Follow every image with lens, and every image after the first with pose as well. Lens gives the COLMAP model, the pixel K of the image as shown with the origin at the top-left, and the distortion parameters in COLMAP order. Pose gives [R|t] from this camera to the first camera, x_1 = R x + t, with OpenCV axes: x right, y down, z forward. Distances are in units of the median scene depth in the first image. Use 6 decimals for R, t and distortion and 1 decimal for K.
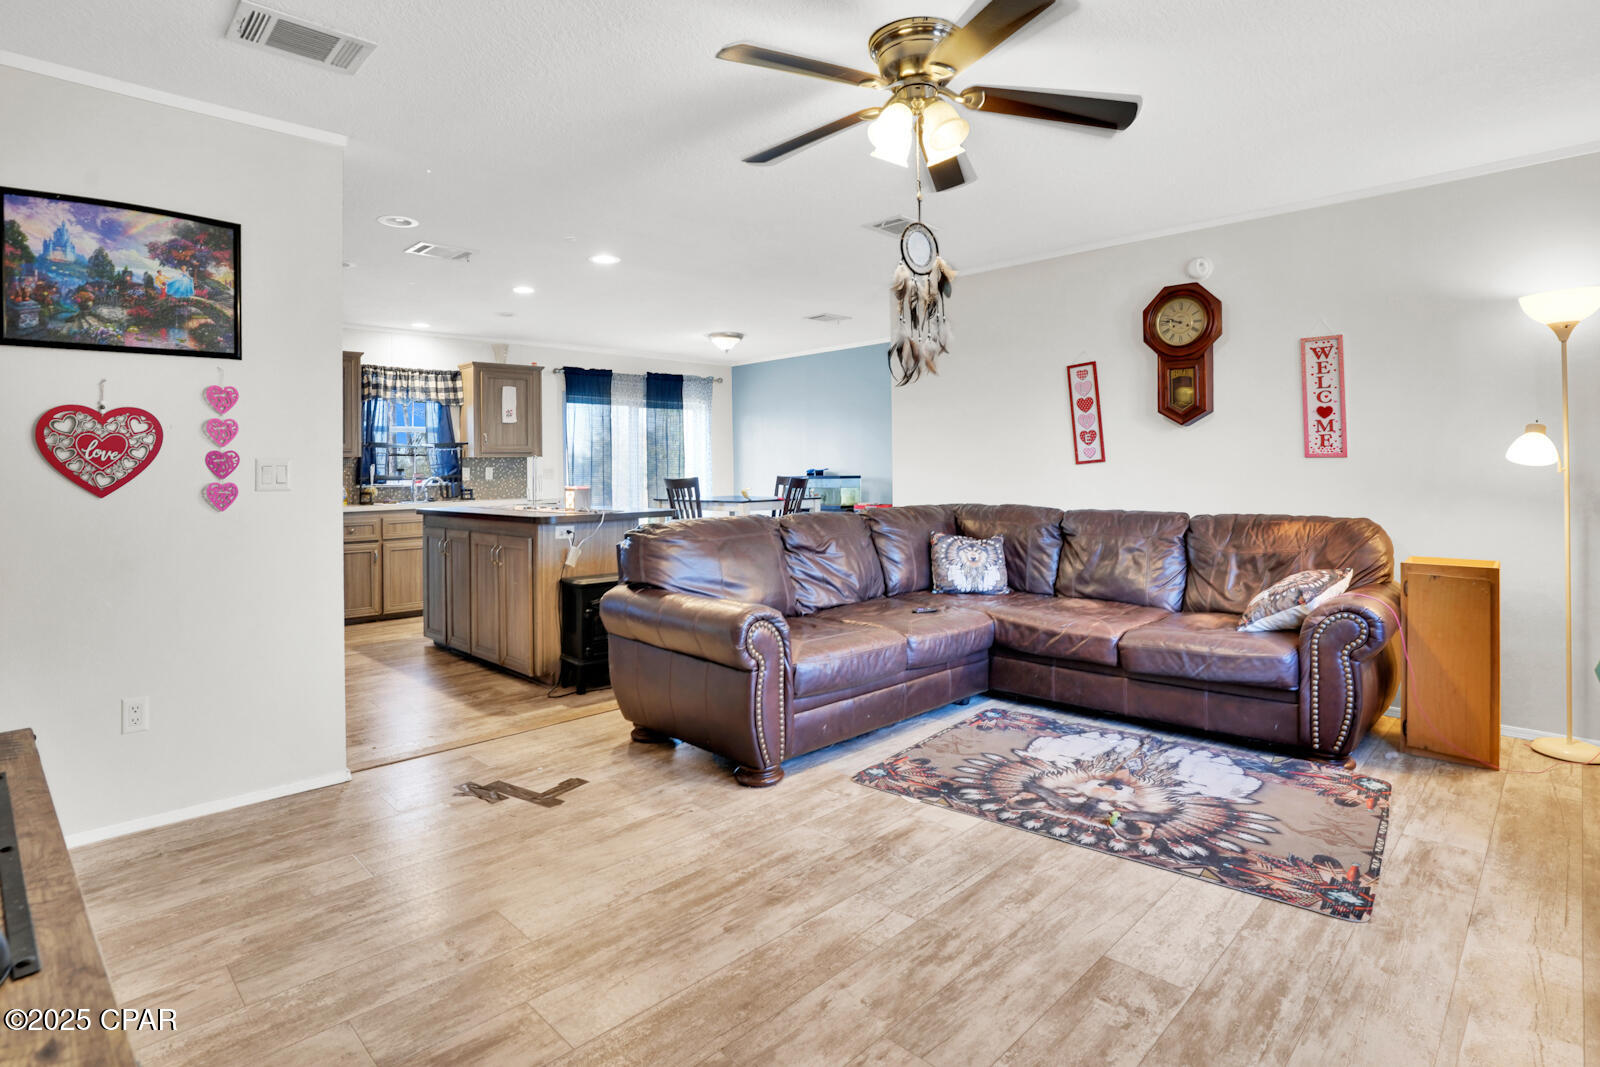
lens RADIAL K [[826.1, 0, 794.8], [0, 826.1, 442.4], [0, 0, 1]] dist [-0.078077, 0.043854]
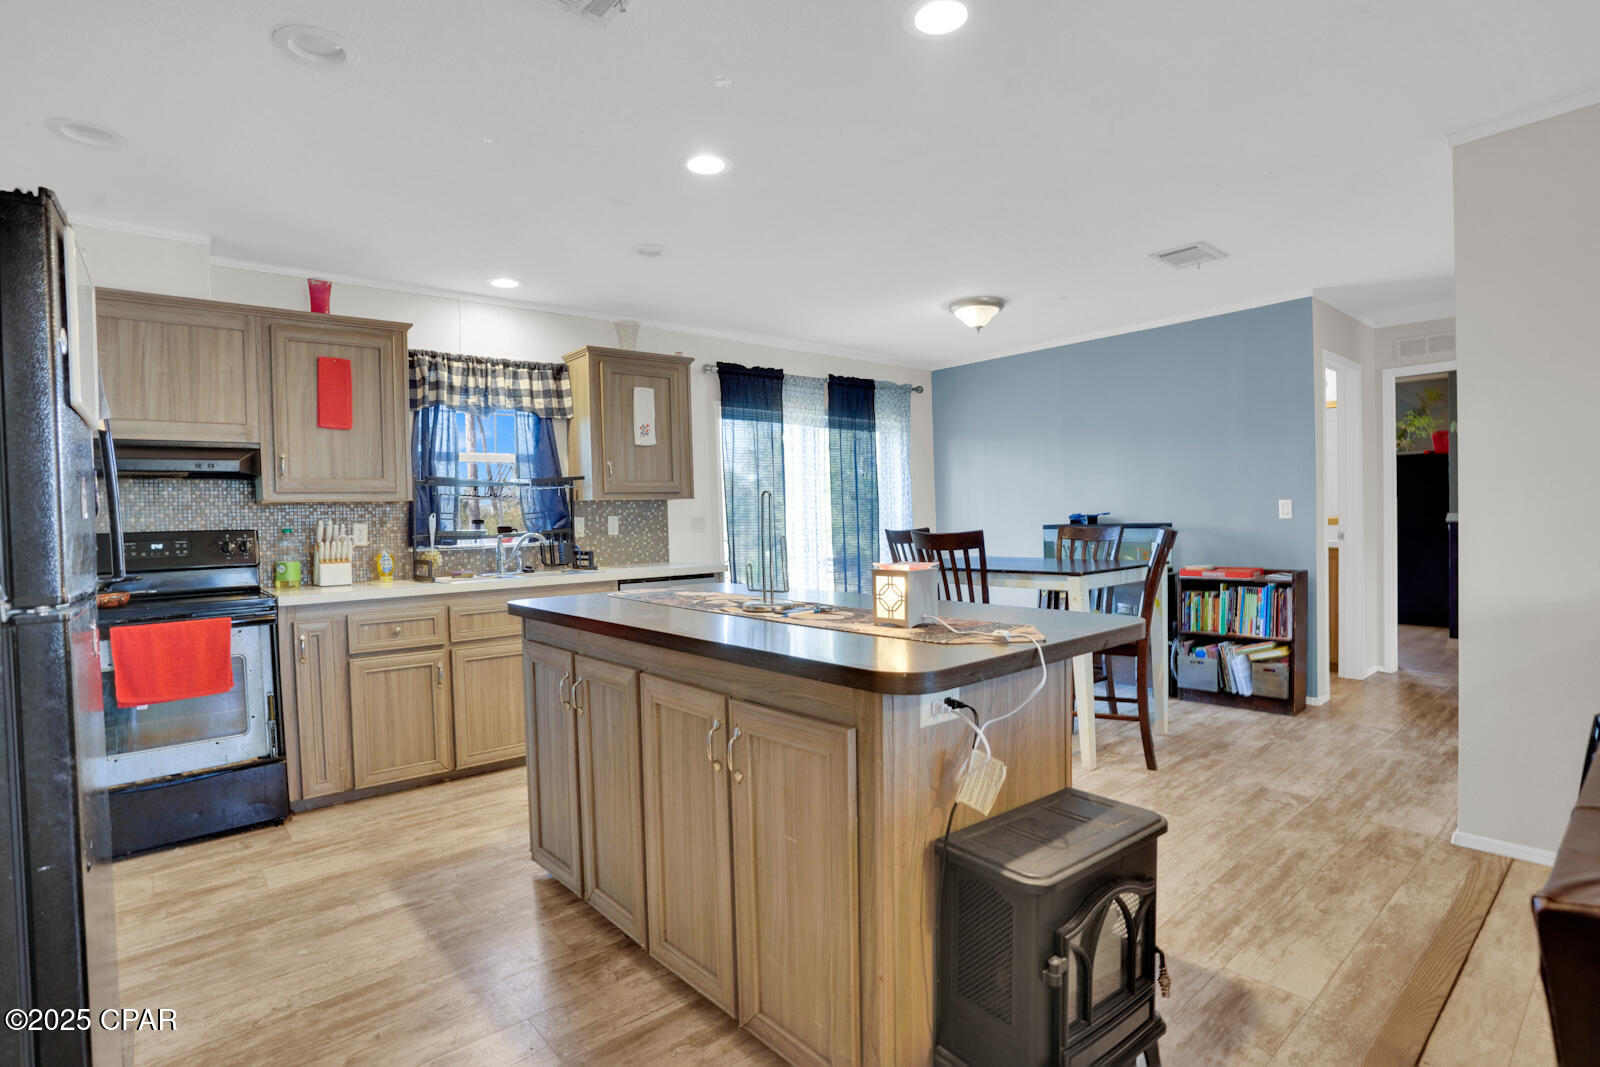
lens RADIAL K [[787.3, 0, 792.5], [0, 787.3, 530.7], [0, 0, 1]] dist [-0.086481, 0.039331]
pose [[0.997000, -0.007490, -0.077039, -0.319382], [0.011502, 0.998593, 0.051763, 0.019799], [0.076543, -0.052494, 0.995683, 0.681345]]
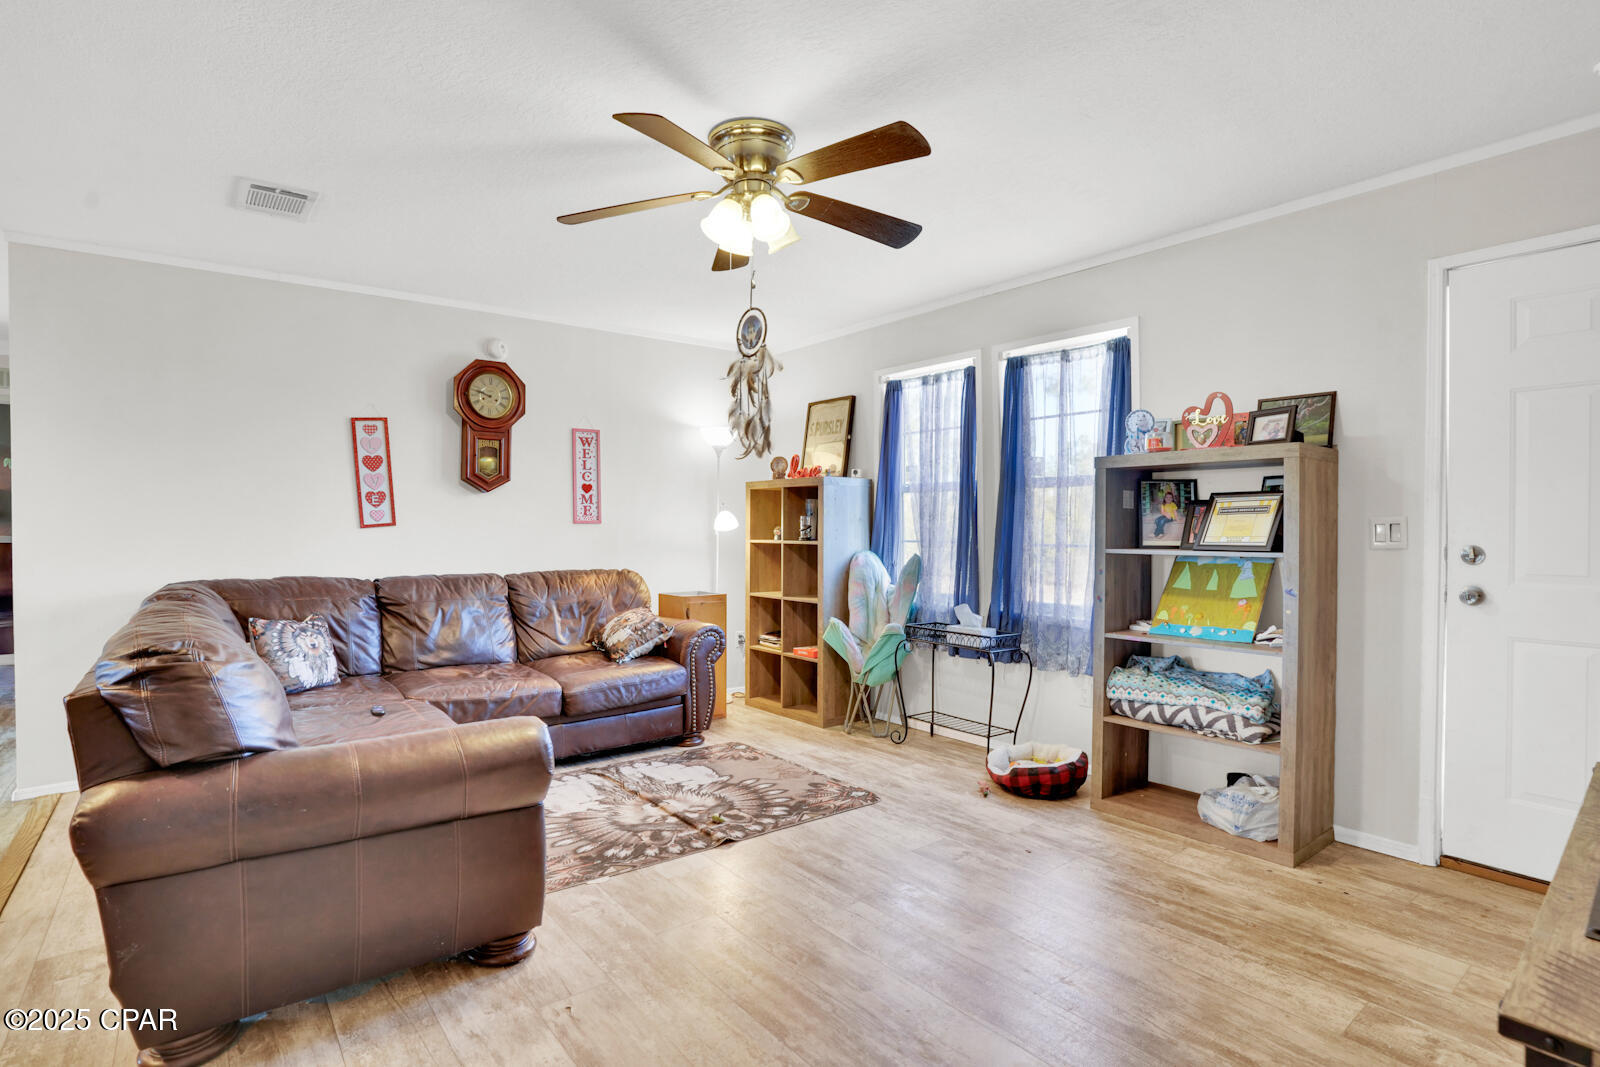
lens RADIAL K [[809.0, 0, 780.5], [0, 809.0, 520.2], [0, 0, 1]] dist [-0.032058, 0.000463]
pose [[0.138801, 0.011787, 0.990250, -0.506697], [-0.032159, 0.999455, -0.007389, 0.010857], [-0.989798, -0.030820, 0.139104, 0.454830]]
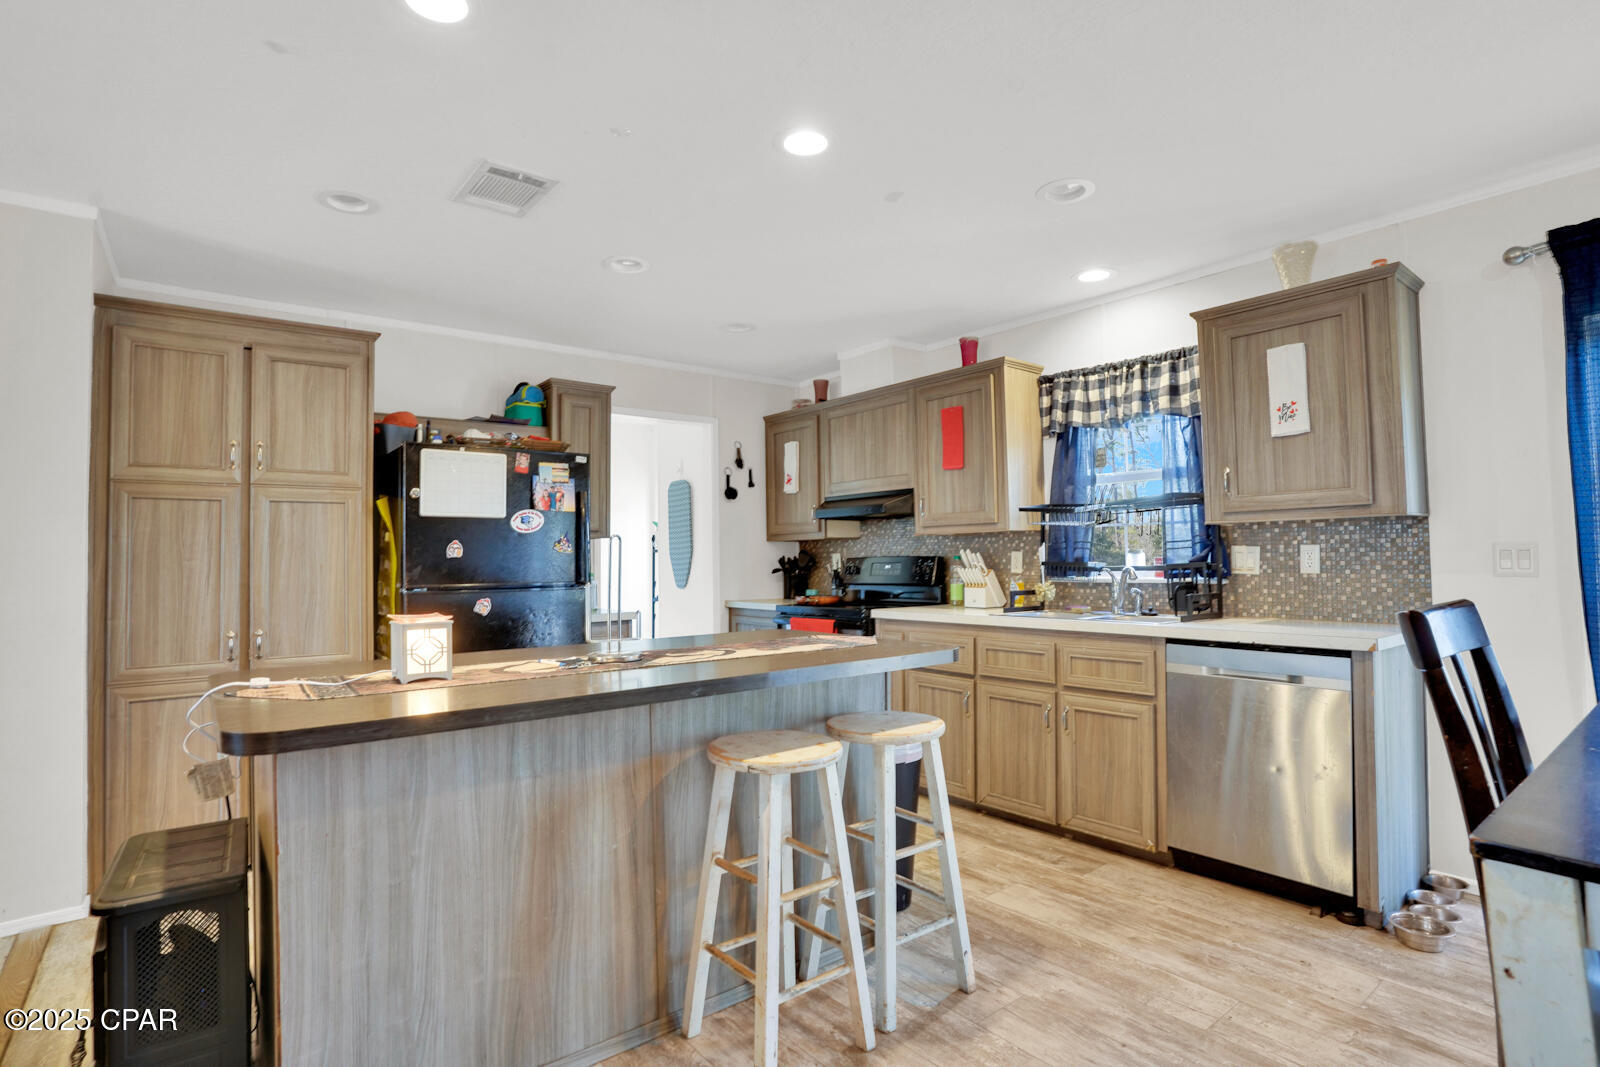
lens RADIAL K [[797.7, 0, 791.3], [0, 797.7, 534.4], [0, 0, 1]] dist [-0.085994, 0.038423]
pose [[-0.120252, -0.011052, -0.992682, 0.093835], [0.047531, 0.998727, -0.016877, 0.032944], [0.991605, -0.049213, -0.119573, 1.349770]]
